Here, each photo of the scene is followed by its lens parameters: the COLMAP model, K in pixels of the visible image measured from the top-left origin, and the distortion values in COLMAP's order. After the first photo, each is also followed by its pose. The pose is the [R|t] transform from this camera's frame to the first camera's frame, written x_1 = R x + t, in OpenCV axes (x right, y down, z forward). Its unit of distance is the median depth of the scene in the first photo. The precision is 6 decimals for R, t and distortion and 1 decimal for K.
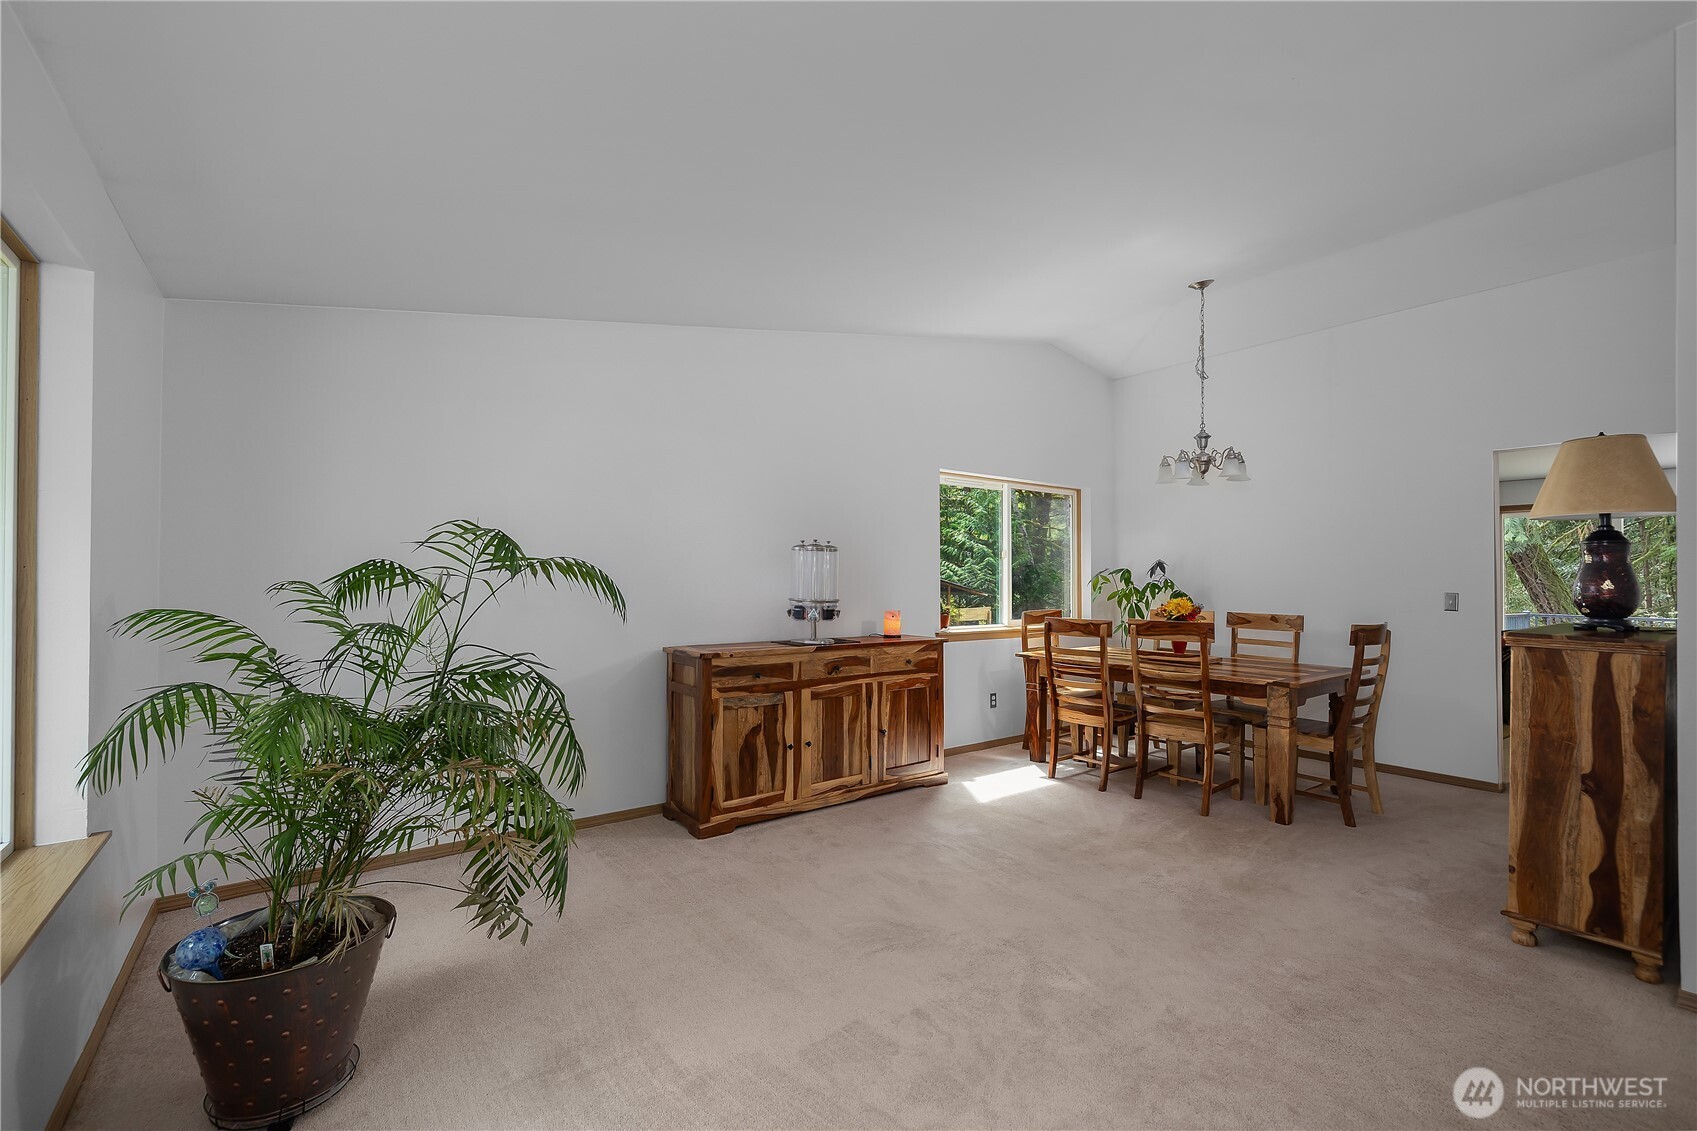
lens RADIAL K [[738.1, 0, 839.8], [0, 738.1, 573.5], [0, 0, 1]] dist [0.001066, 0.000250]
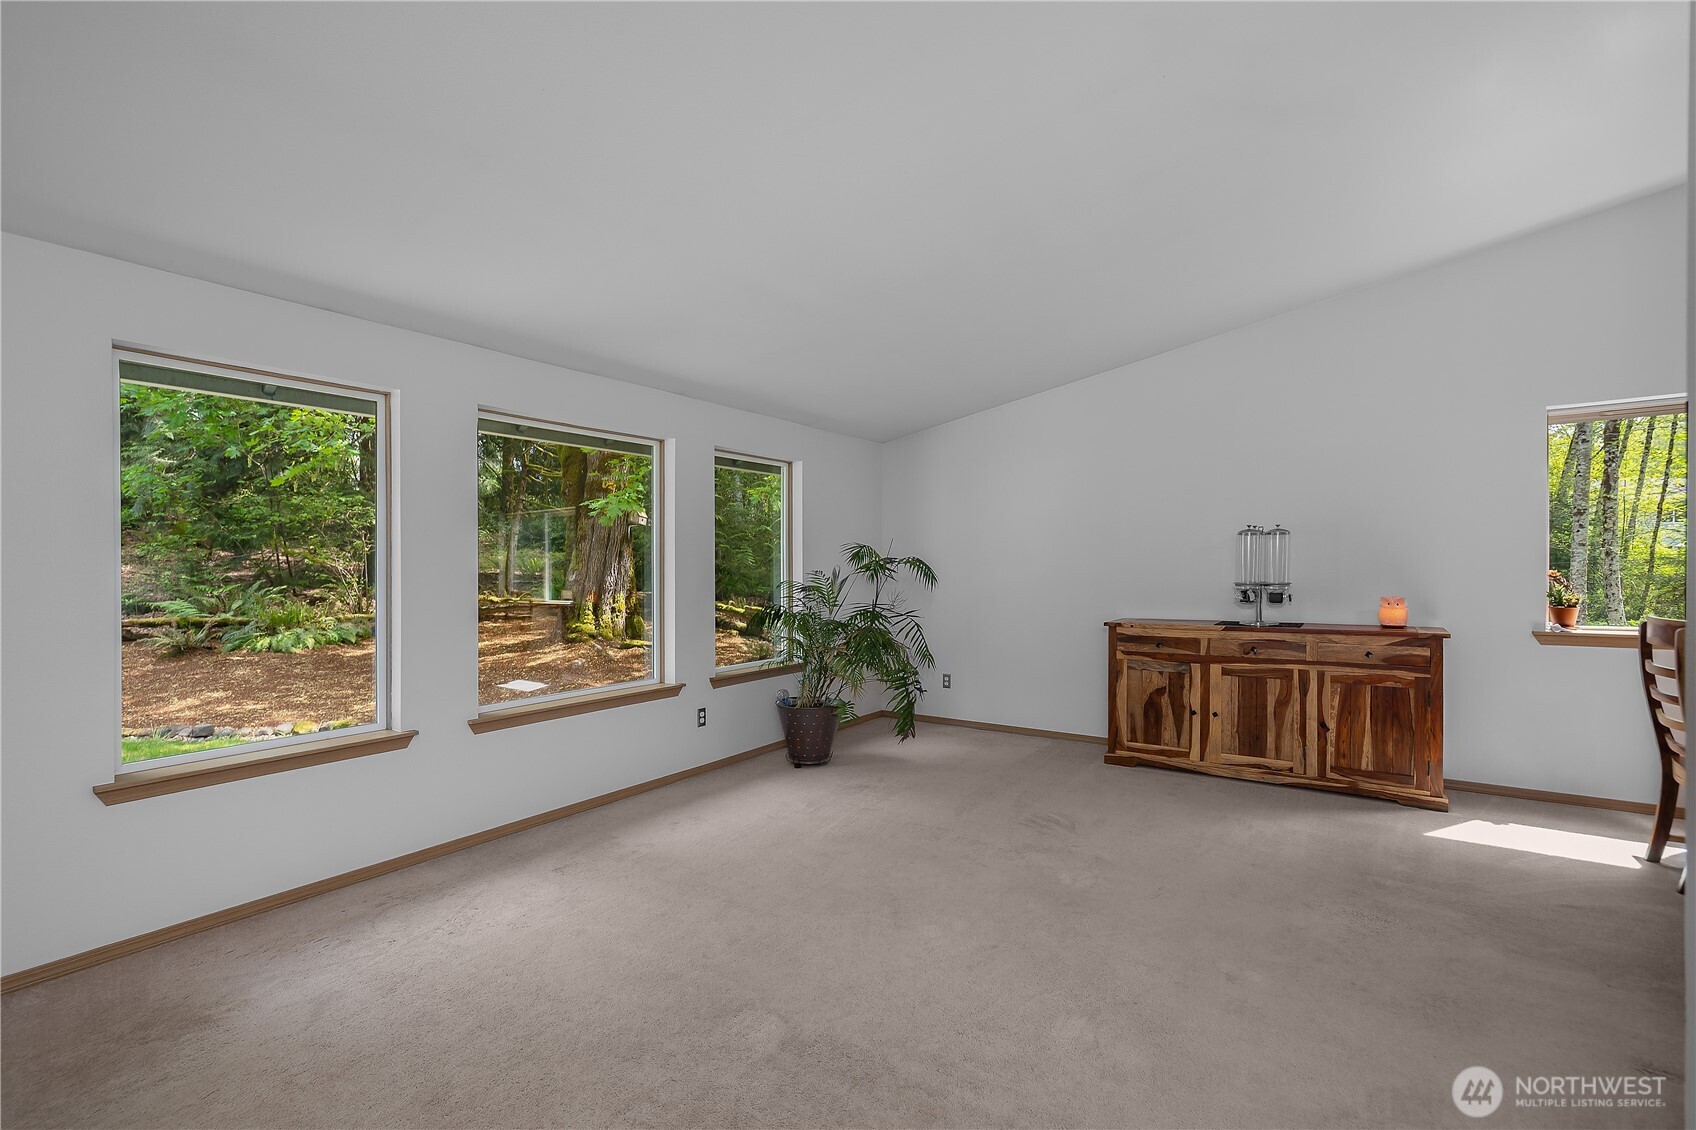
lens RADIAL K [[737.7, 0, 837.1], [0, 737.7, 560.6], [0, 0, 1]] dist [0.001066, 0.000250]
pose [[0.293741, -0.018425, -0.955707, 0.806835], [0.020811, 0.999700, -0.012876, 0.005599], [0.955658, -0.016107, 0.294037, 0.142169]]
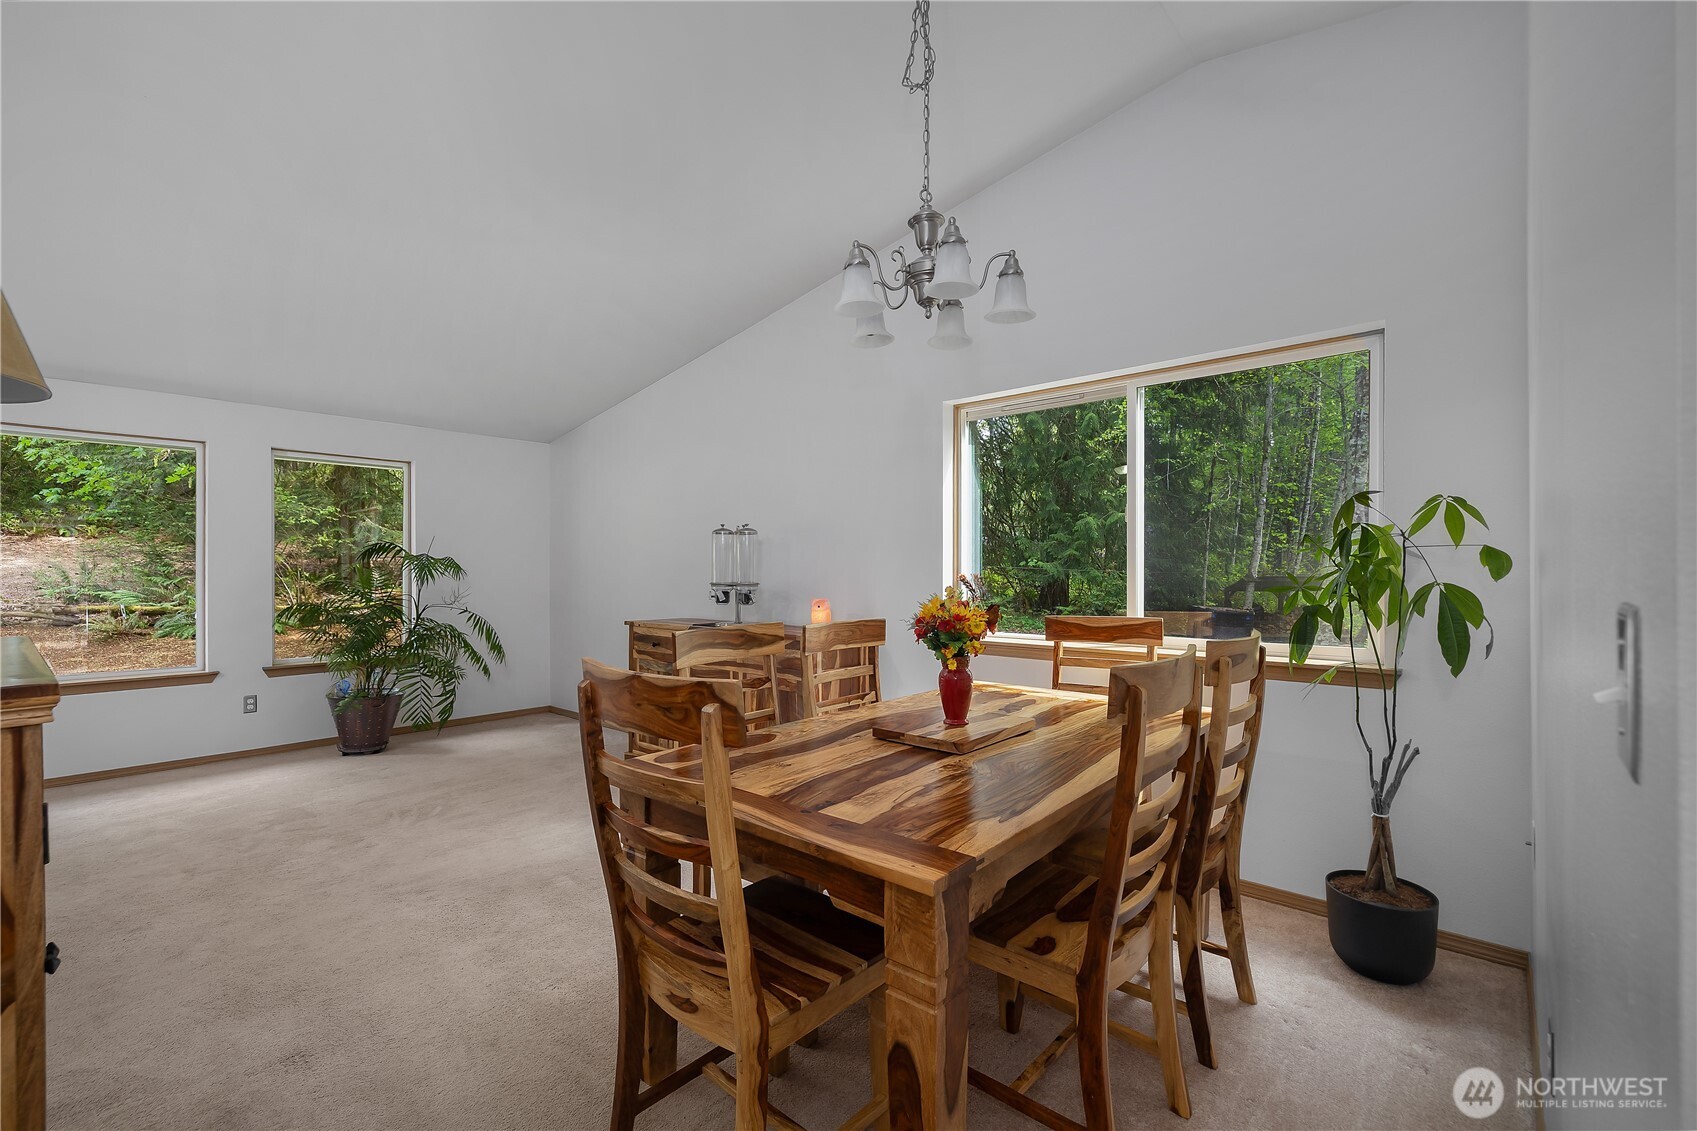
lens RADIAL K [[738.1, 0, 835.3], [0, 738.1, 570.4], [0, 0, 1]] dist [0.001066, 0.000250]
pose [[0.195938, -0.003630, -0.980610, 1.019748], [0.010006, 0.999948, -0.001702, 0.021594], [0.980565, -0.009478, 0.195964, 0.967298]]
